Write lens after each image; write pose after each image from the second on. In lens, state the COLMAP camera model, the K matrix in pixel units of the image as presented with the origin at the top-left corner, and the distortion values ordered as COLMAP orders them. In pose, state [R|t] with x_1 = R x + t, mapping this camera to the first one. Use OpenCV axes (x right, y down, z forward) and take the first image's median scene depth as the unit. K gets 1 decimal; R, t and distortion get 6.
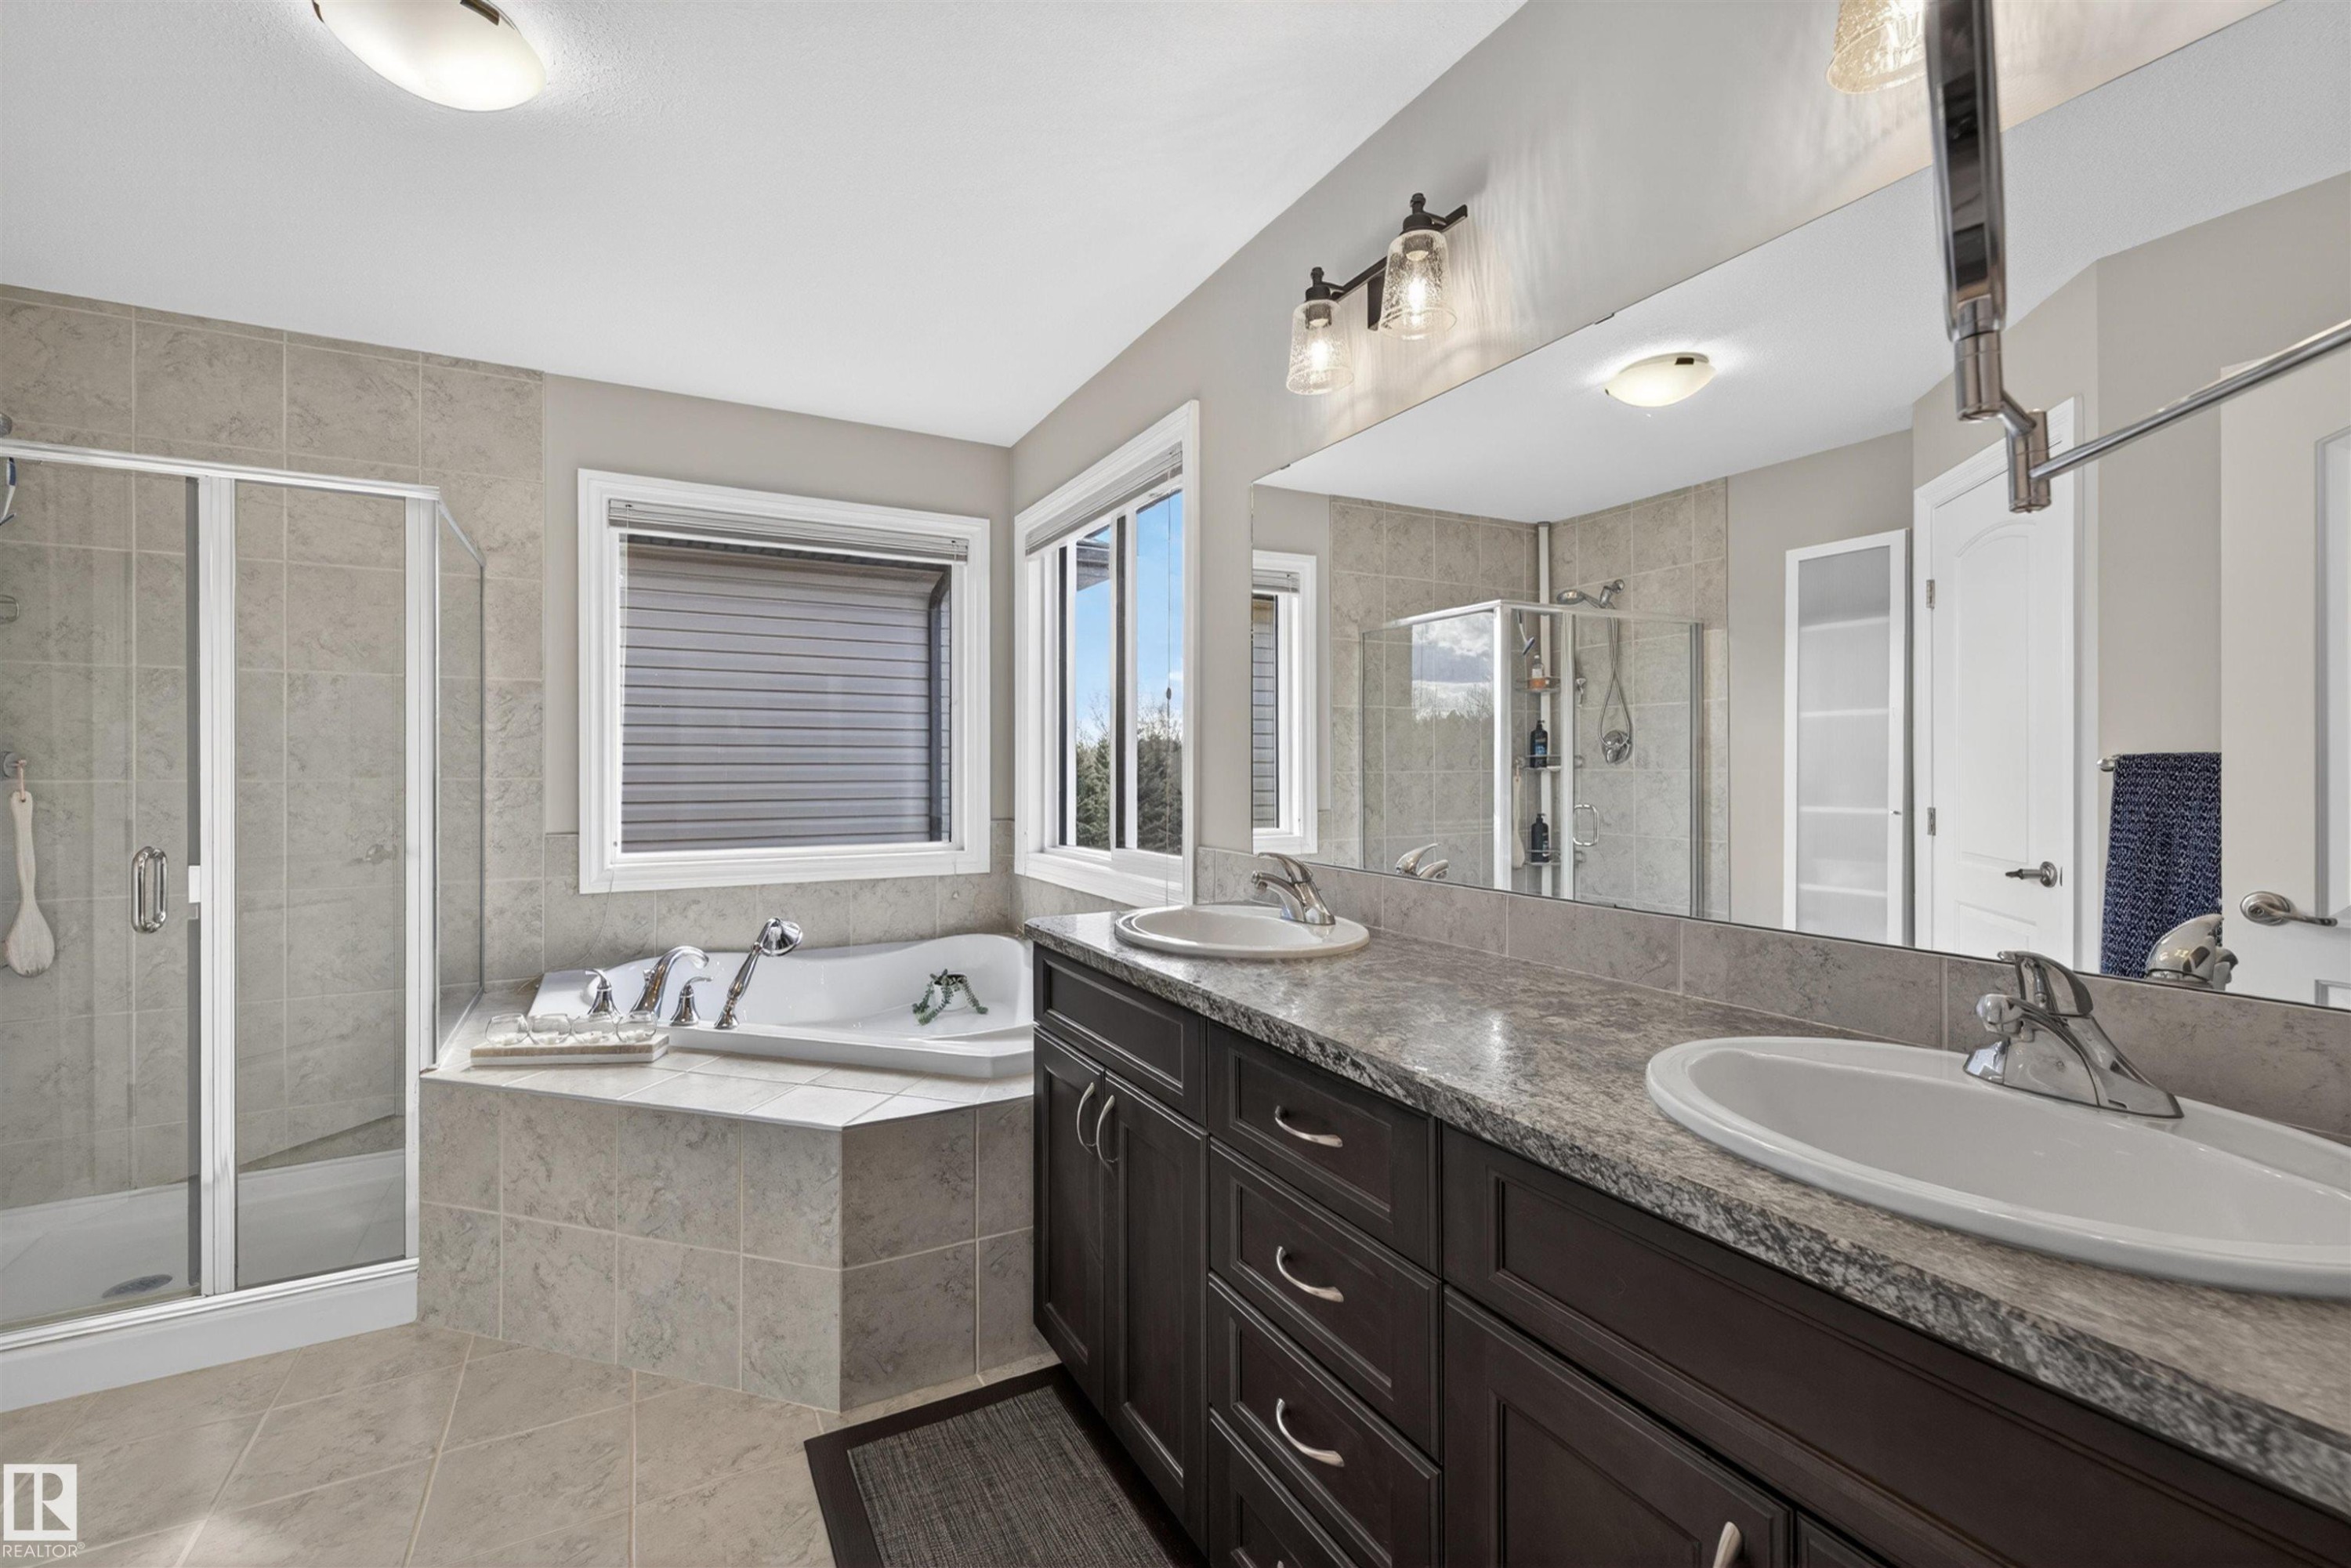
lens RADIAL K [[991.0, 0, 1164.5], [0, 991.0, 762.3], [0, 0, 1]] dist [0.011255, -0.000237]
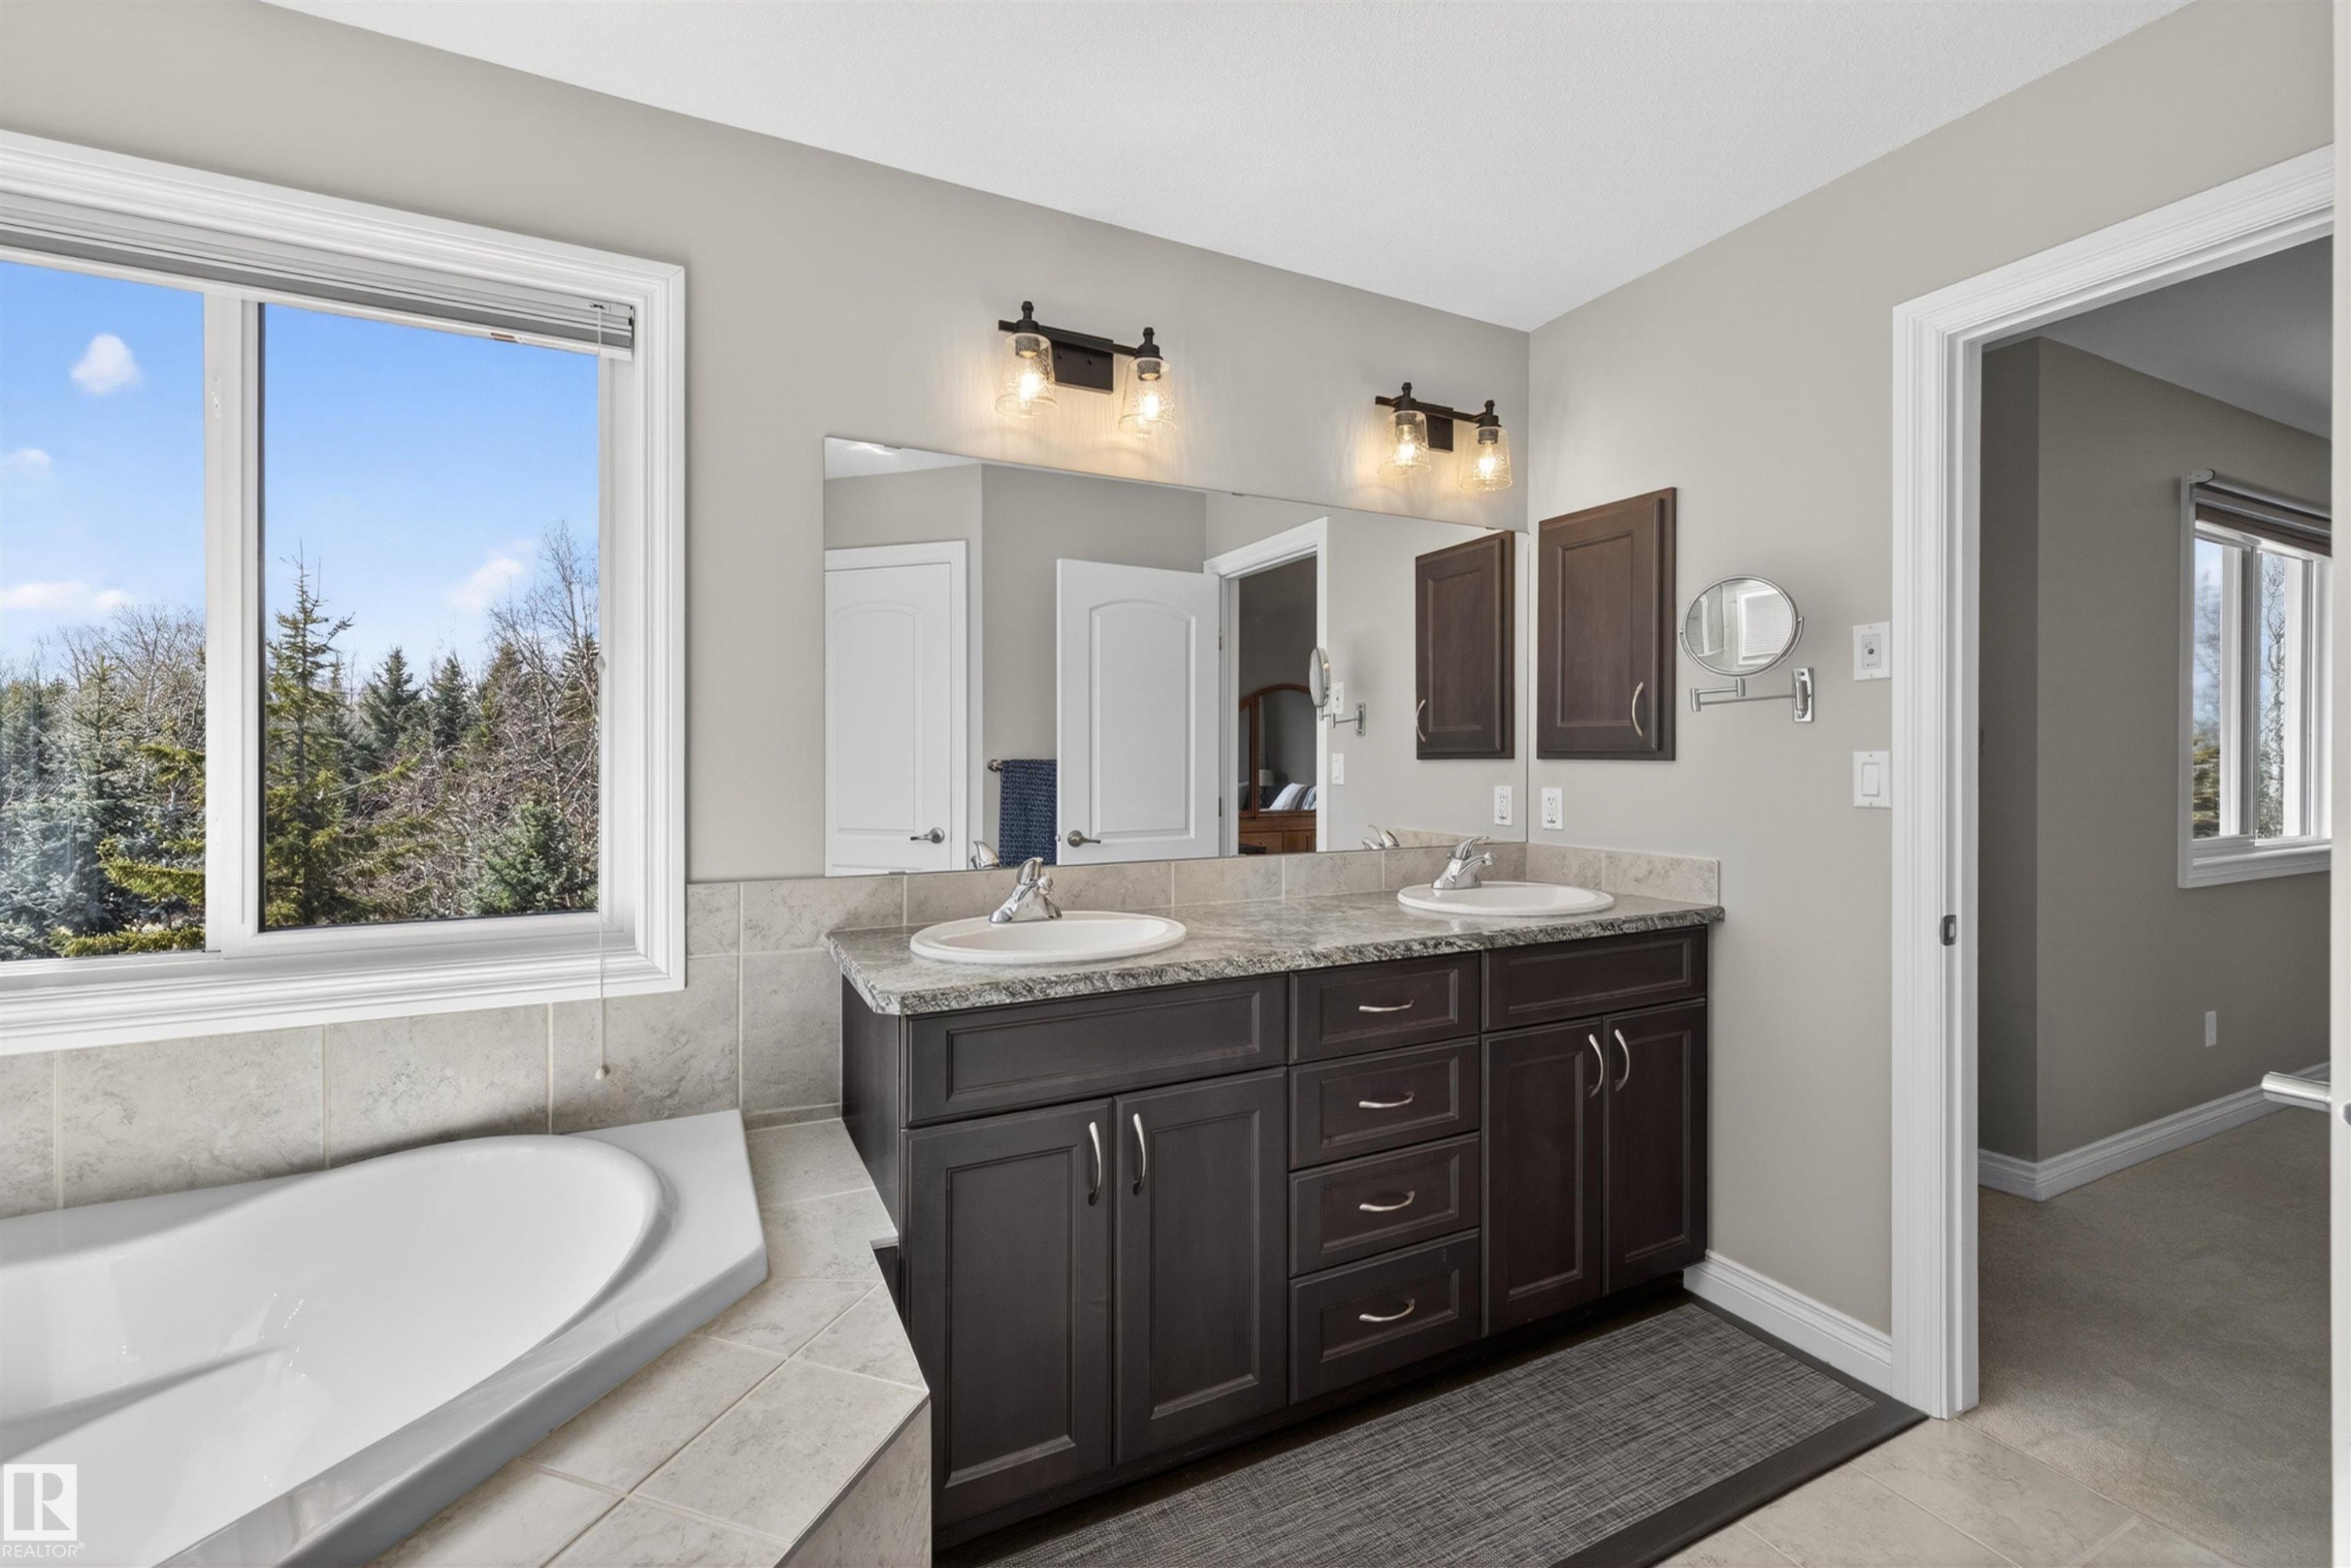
lens RADIAL K [[991.0, 0, 1164.5], [0, 991.0, 762.3], [0, 0, 1]] dist [0.011255, -0.000237]
pose [[0.030298, -0.002268, 0.999538, -1.011104], [-0.002273, 0.999995, 0.002338, -0.011356], [-0.999538, -0.002343, 0.030292, 0.933380]]
